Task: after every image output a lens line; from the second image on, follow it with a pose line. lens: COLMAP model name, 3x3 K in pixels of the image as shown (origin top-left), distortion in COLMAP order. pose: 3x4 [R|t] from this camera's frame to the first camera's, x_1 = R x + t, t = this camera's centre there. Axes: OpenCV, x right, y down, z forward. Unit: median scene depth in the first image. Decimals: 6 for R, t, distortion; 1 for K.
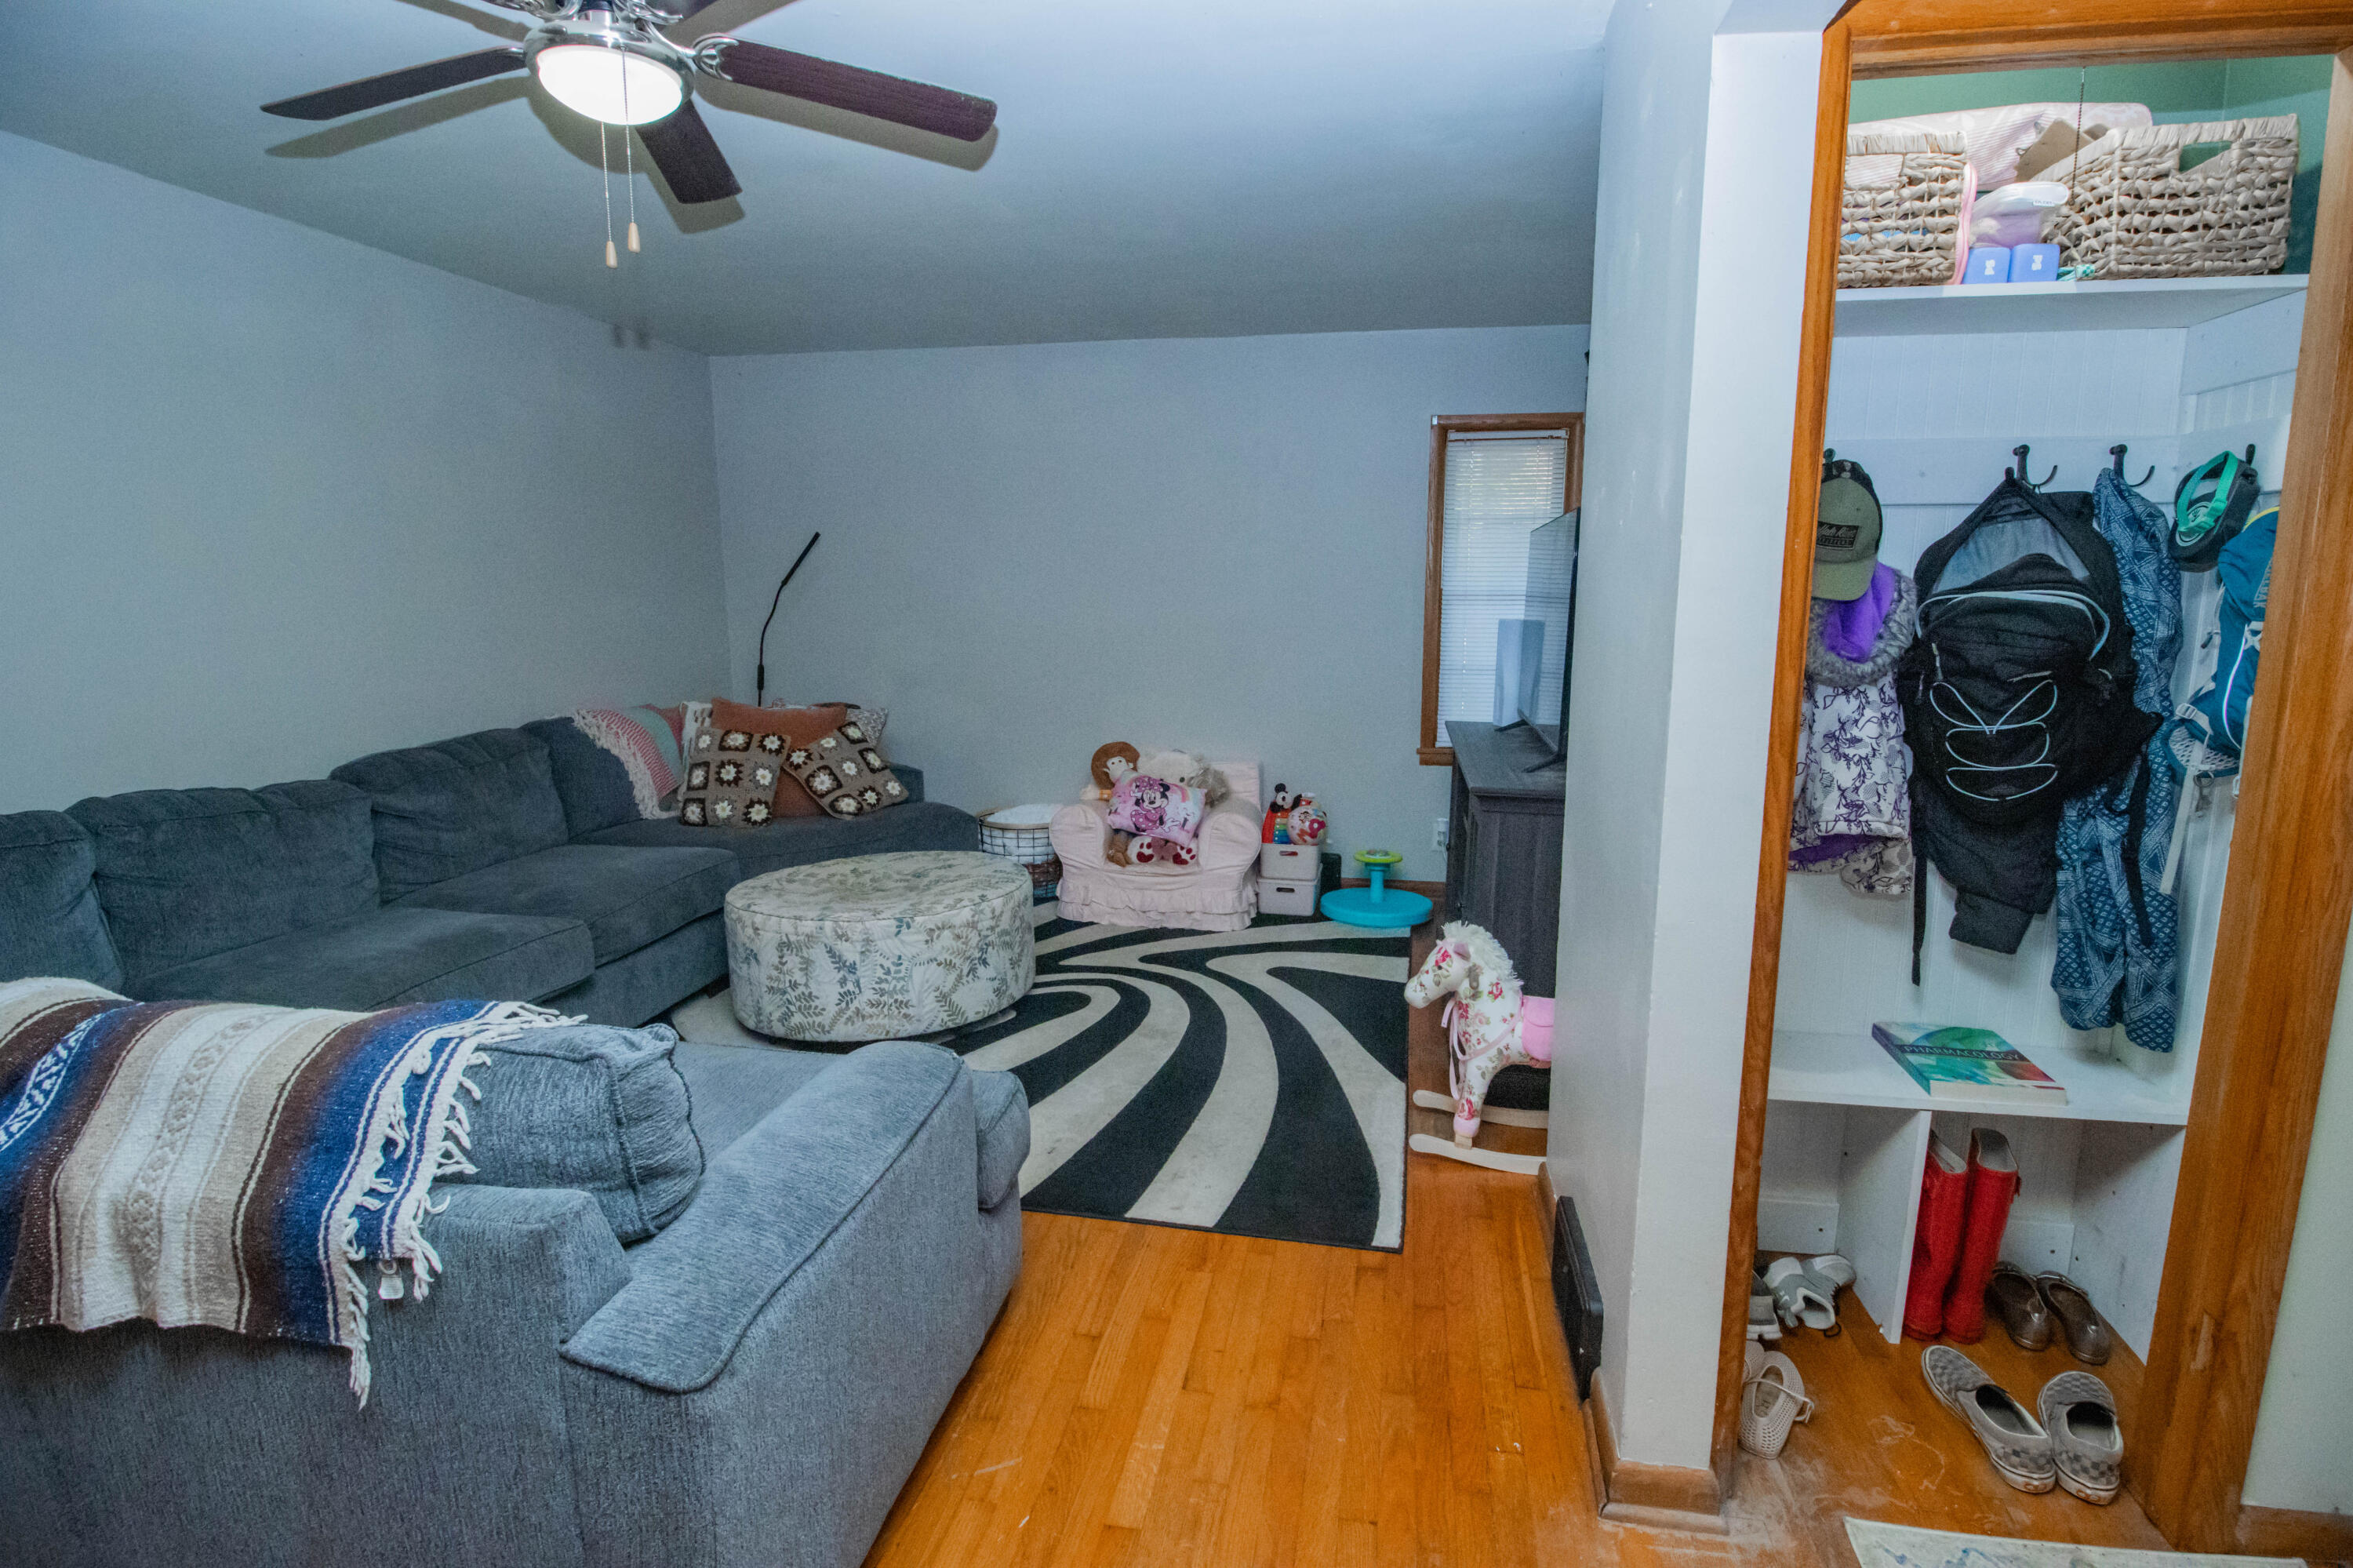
lens RADIAL K [[1097.9, 0, 1196.6], [0, 1097.9, 768.2], [0, 0, 1]] dist [0.001231, -0.013686]
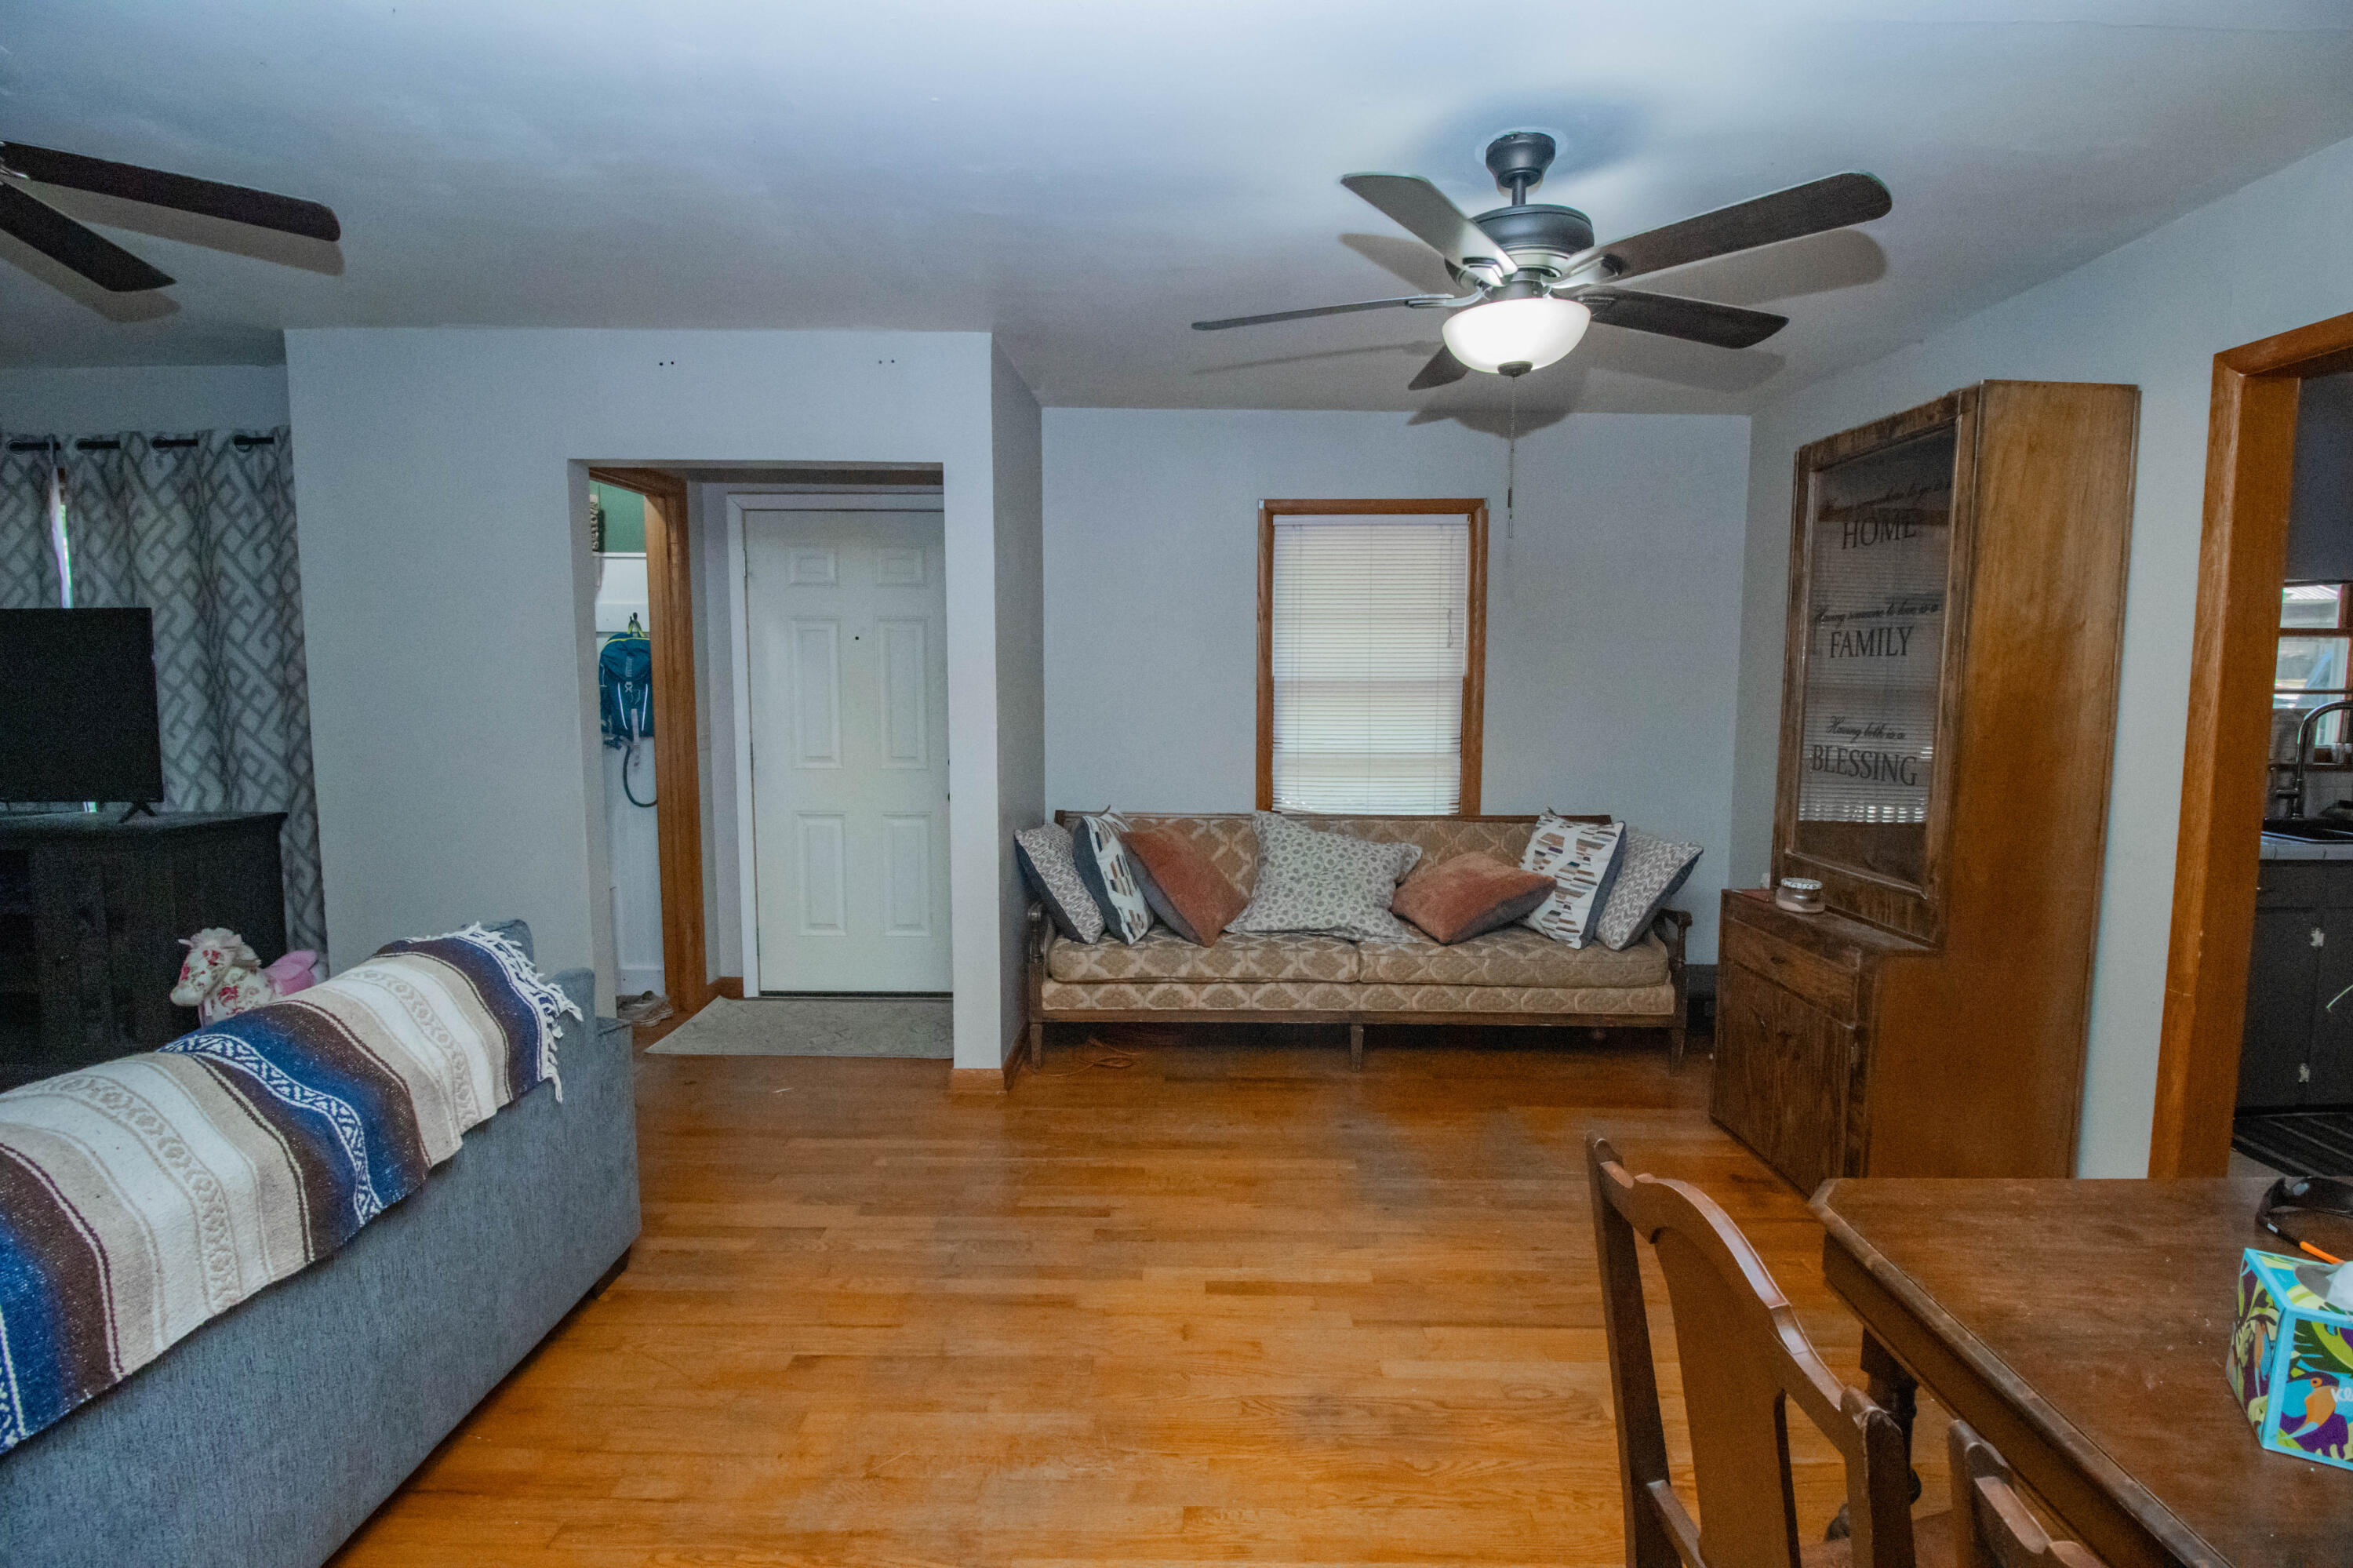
lens RADIAL K [[1097.9, 0, 1196.6], [0, 1097.9, 768.2], [0, 0, 1]] dist [0.001231, -0.013686]
pose [[-0.176400, -0.097753, 0.979453, -1.009057], [0.152343, 0.980355, 0.125280, -0.022750], [-0.972458, 0.171312, -0.158043, 0.030141]]
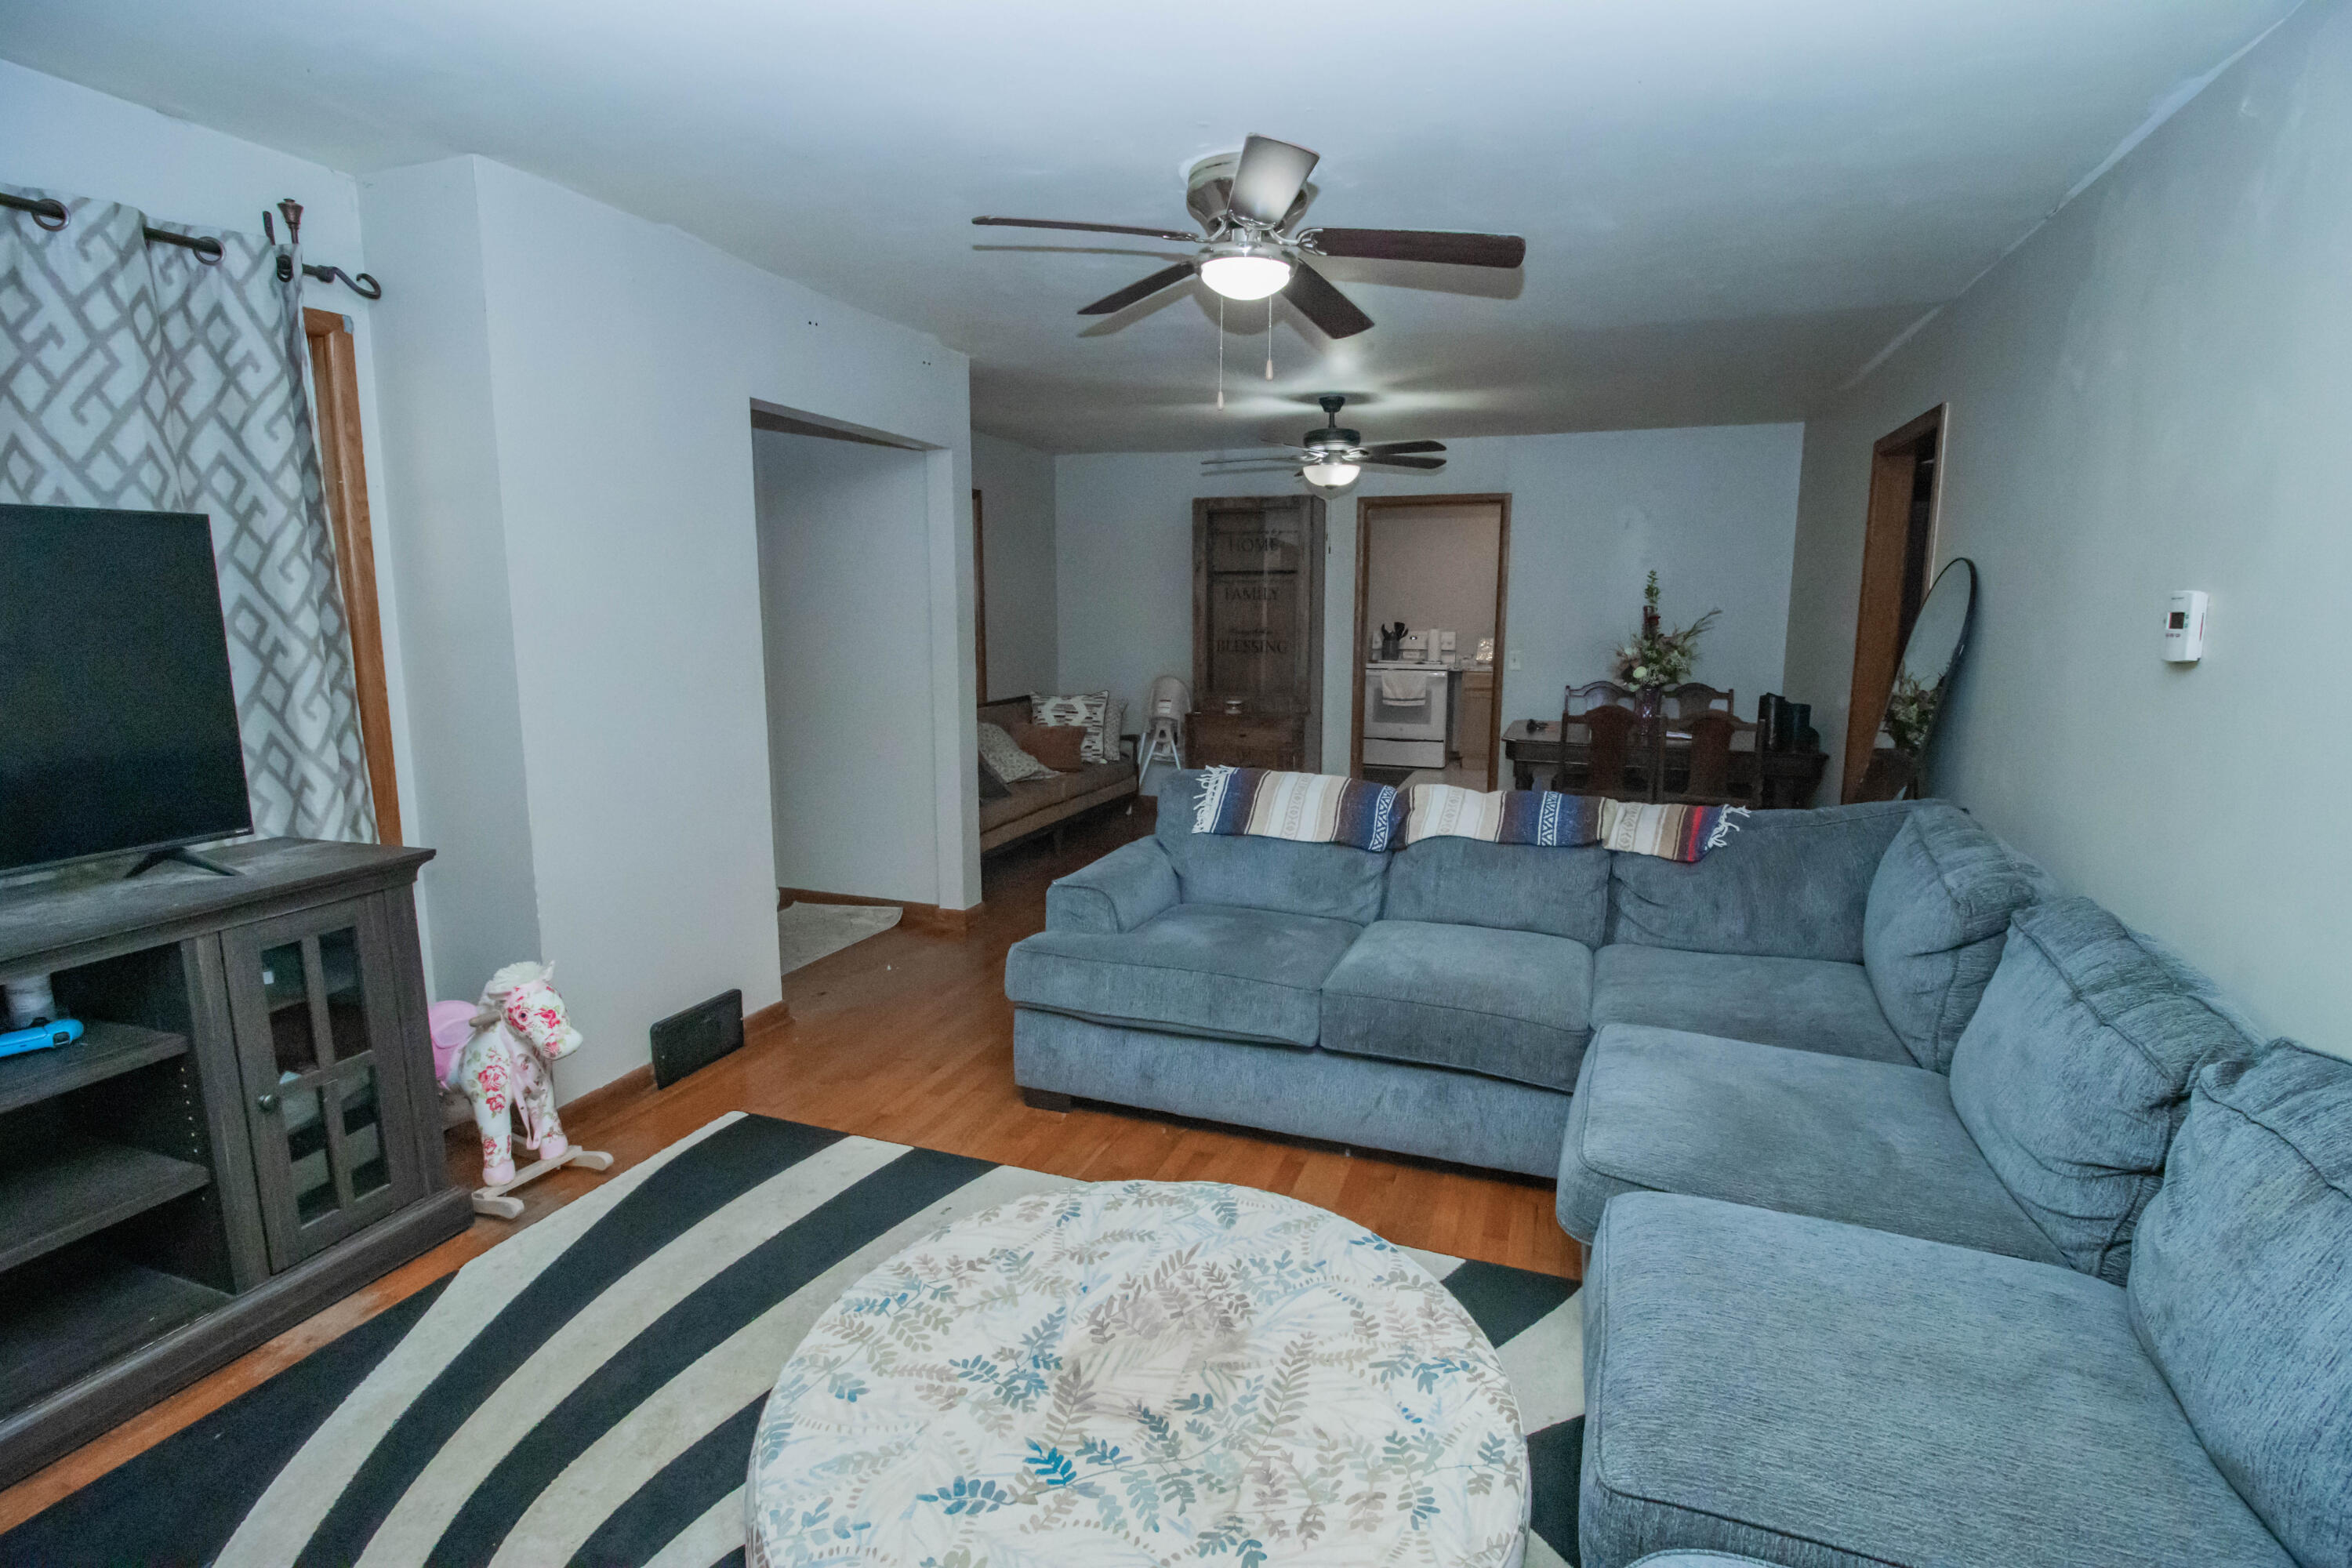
lens RADIAL K [[1097.4, 0, 1196.1], [0, 1097.4, 768.2], [0, 0, 1]] dist [0.001231, -0.013686]
pose [[-0.987350, -0.030965, 0.155502, -0.379505], [0.018134, 0.952256, 0.304762, -0.271058], [-0.157515, 0.303727, -0.939648, 1.570648]]
